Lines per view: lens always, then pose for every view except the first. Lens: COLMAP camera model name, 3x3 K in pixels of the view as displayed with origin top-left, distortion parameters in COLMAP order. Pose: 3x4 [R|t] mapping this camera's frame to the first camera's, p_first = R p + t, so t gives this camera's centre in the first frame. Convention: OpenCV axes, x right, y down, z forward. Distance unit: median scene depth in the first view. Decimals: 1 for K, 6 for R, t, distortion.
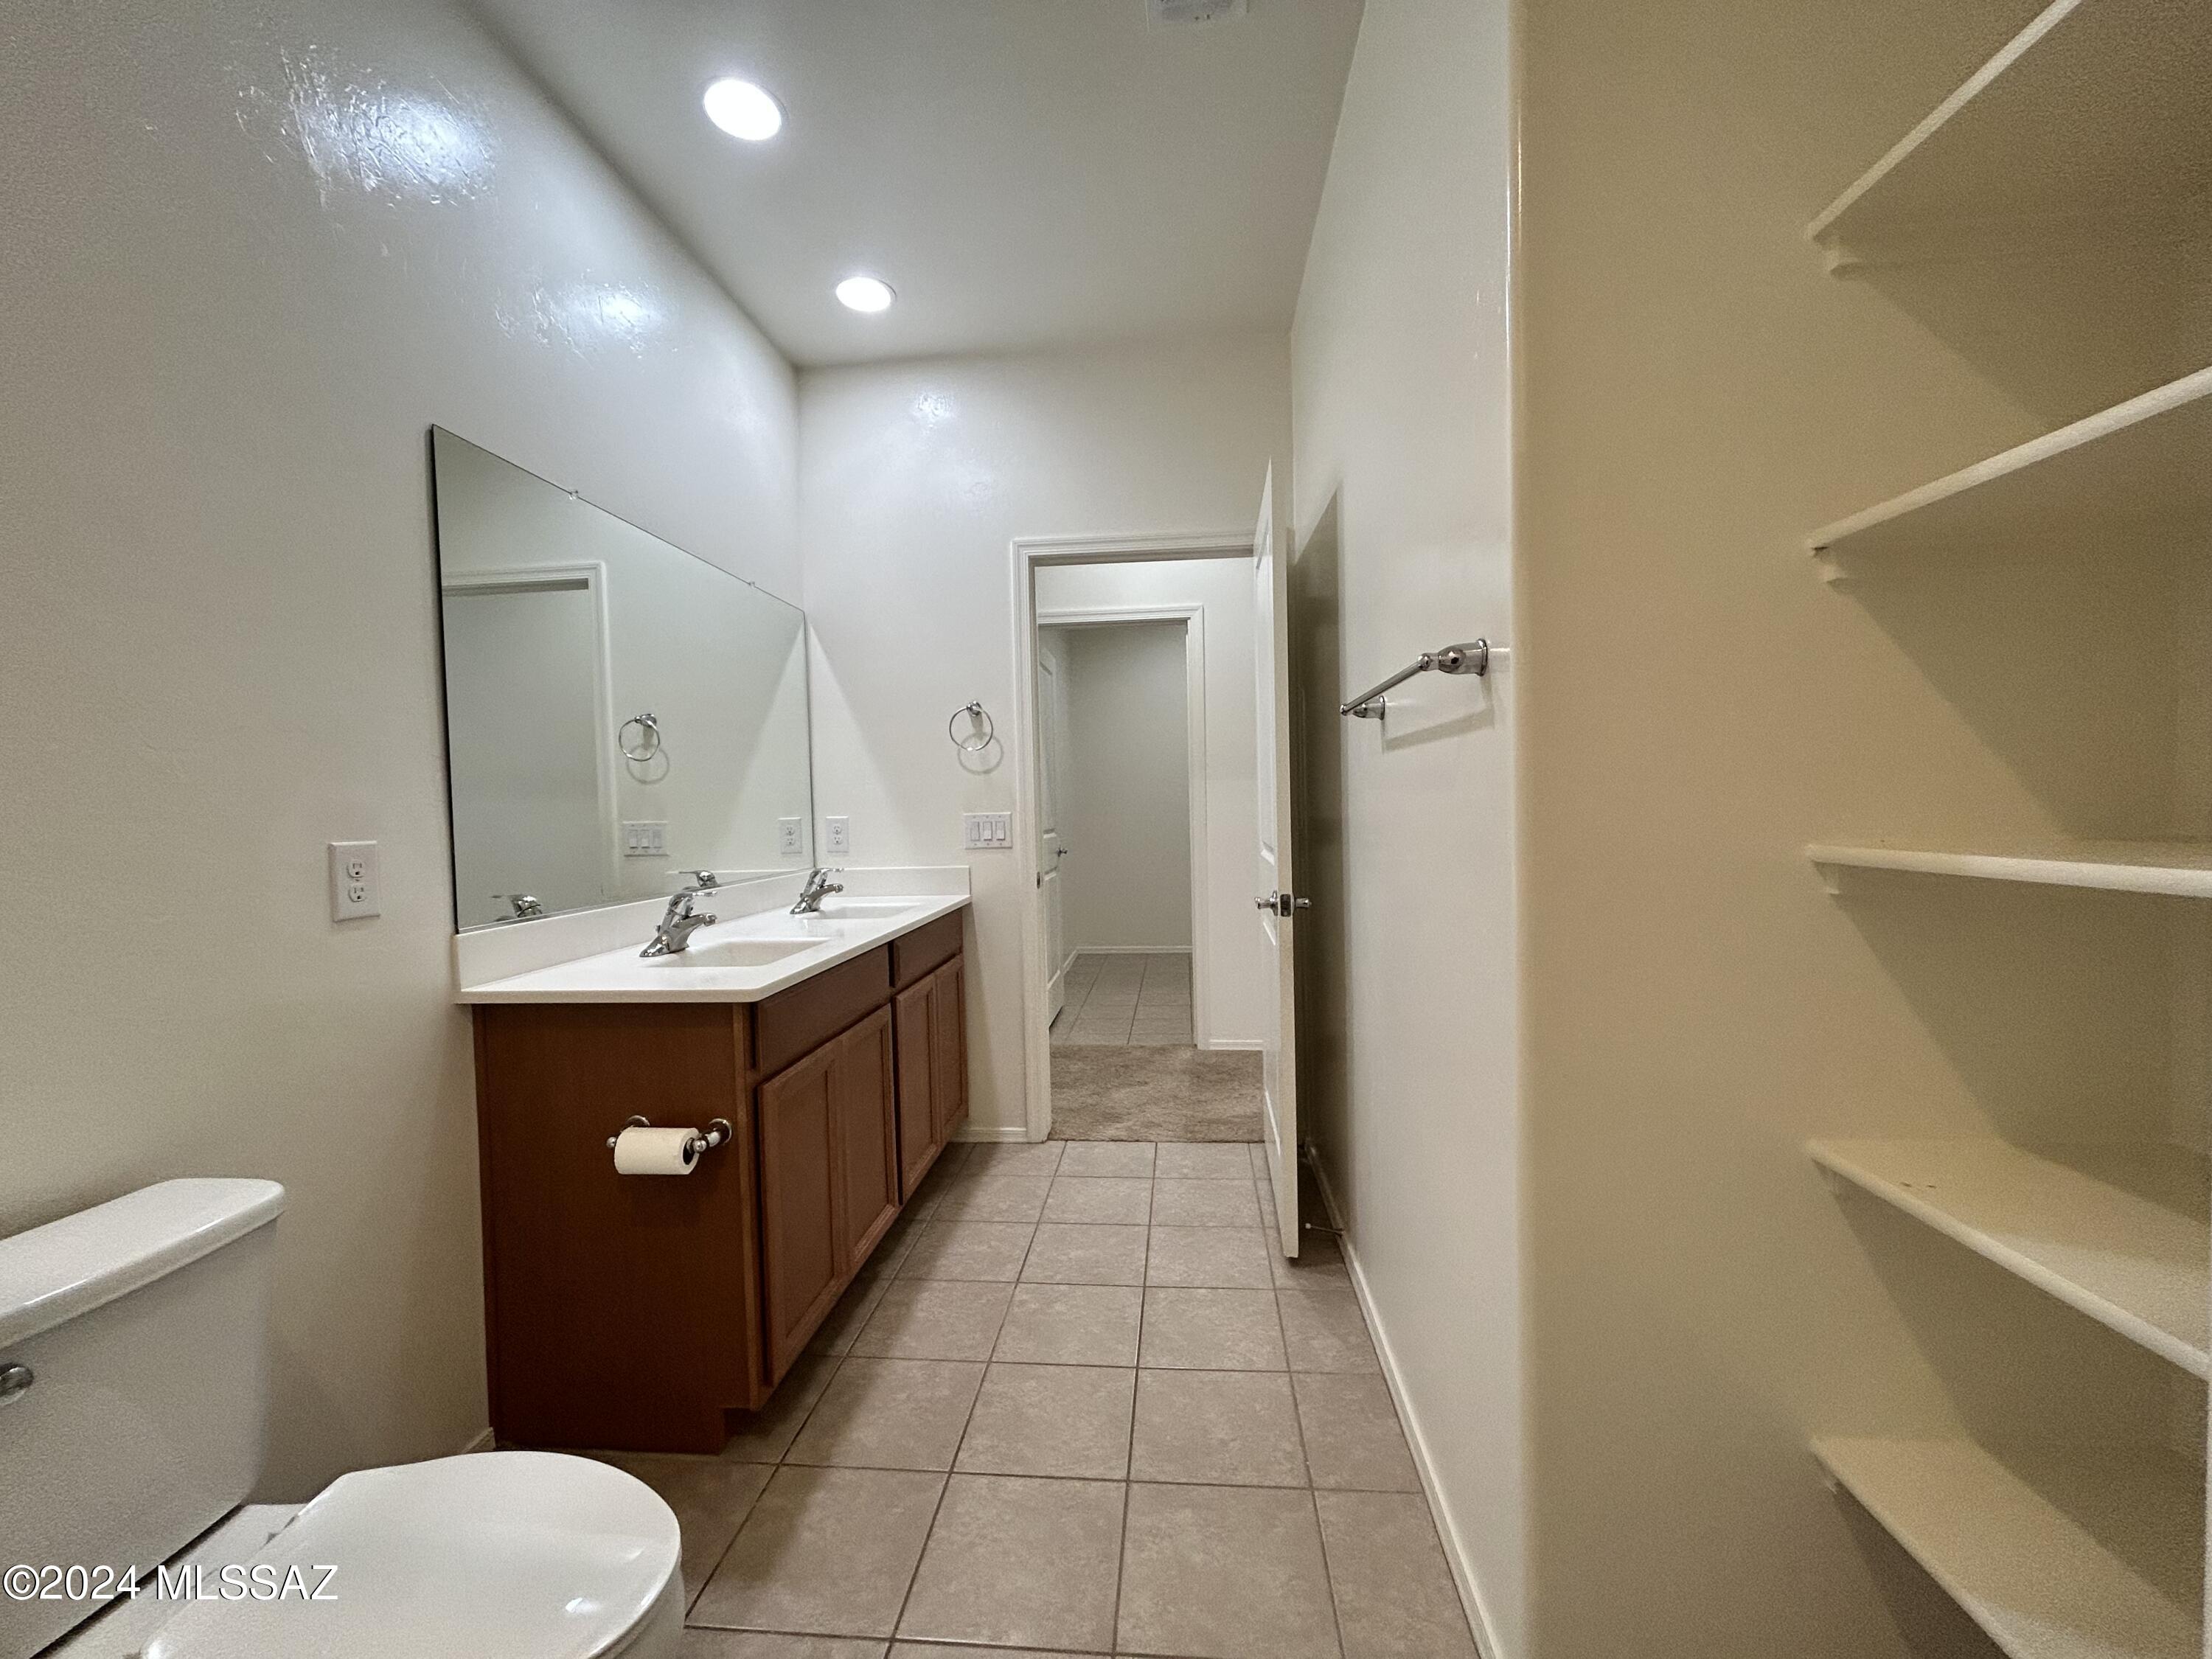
lens RADIAL K [[897.3, 0, 1103.3], [0, 897.3, 828.2], [0, 0, 1]] dist [-0.000498, 0.003499]
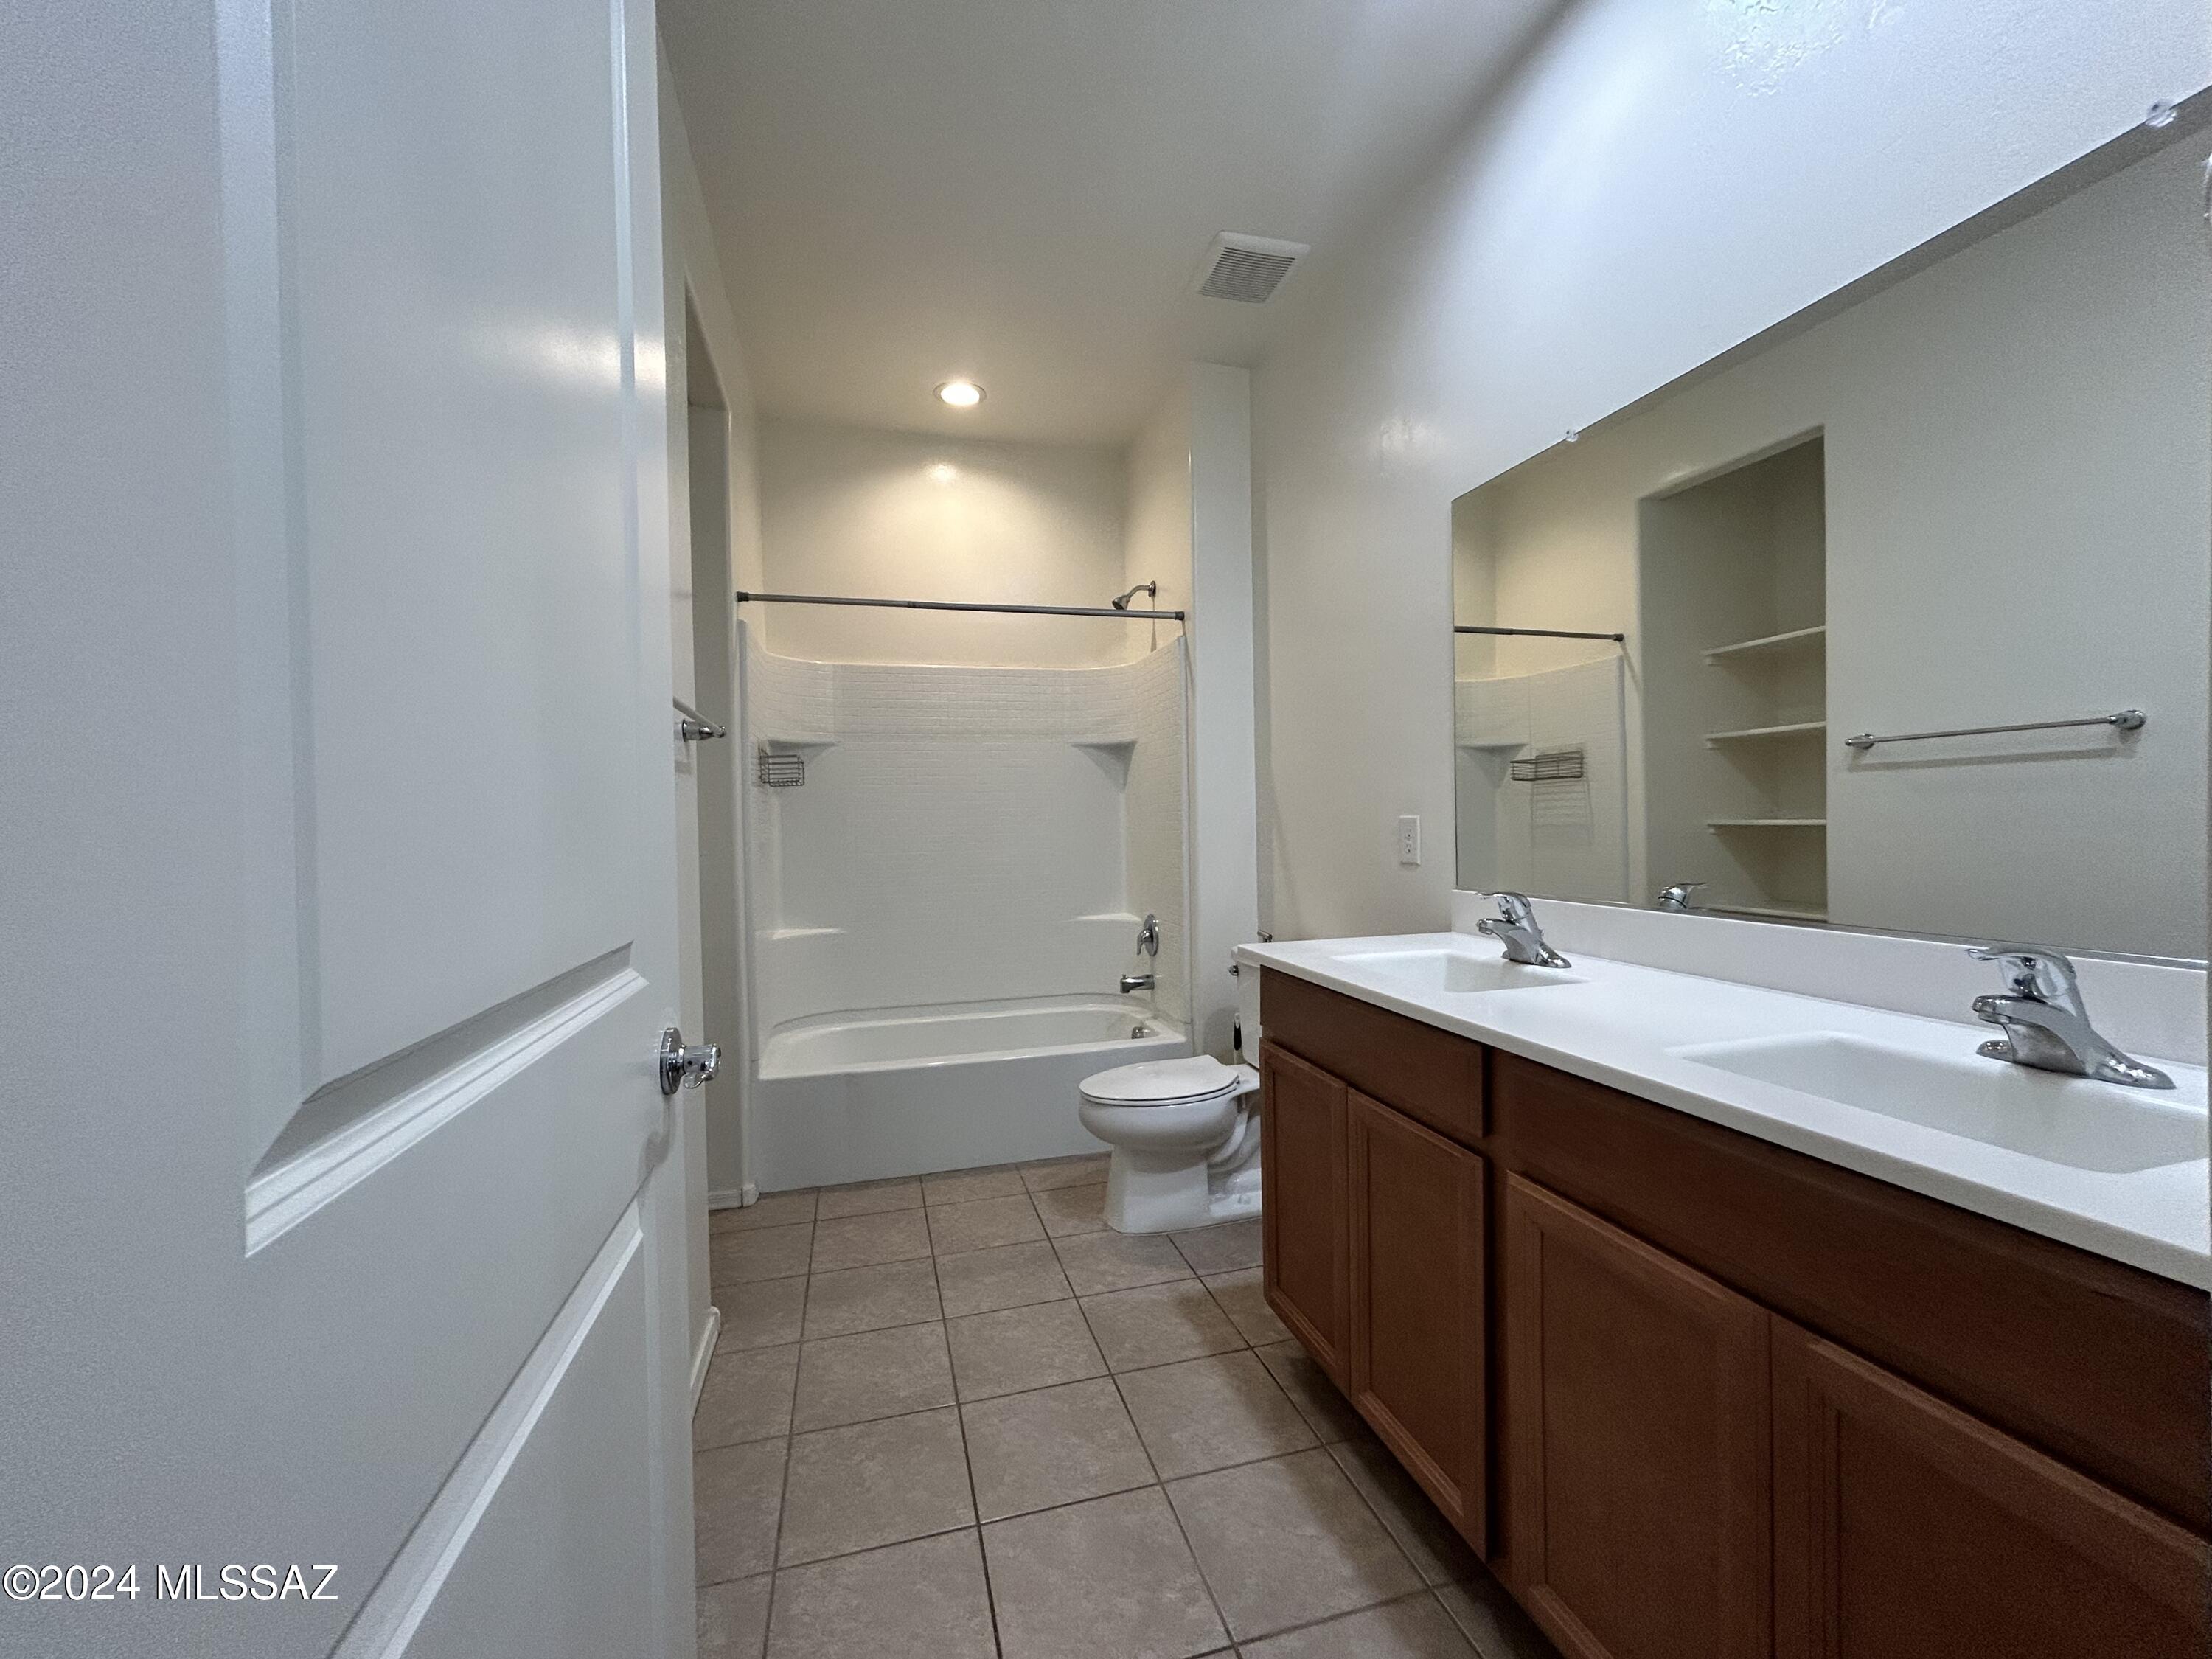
lens RADIAL K [[897.3, 0, 1103.3], [0, 897.3, 828.2], [0, 0, 1]] dist [-0.000498, 0.003499]
pose [[-0.936143, 0.042882, -0.348995, 0.192114], [0.030034, 0.998660, 0.042144, -0.037675], [0.350335, 0.028971, -0.936176, 1.834493]]
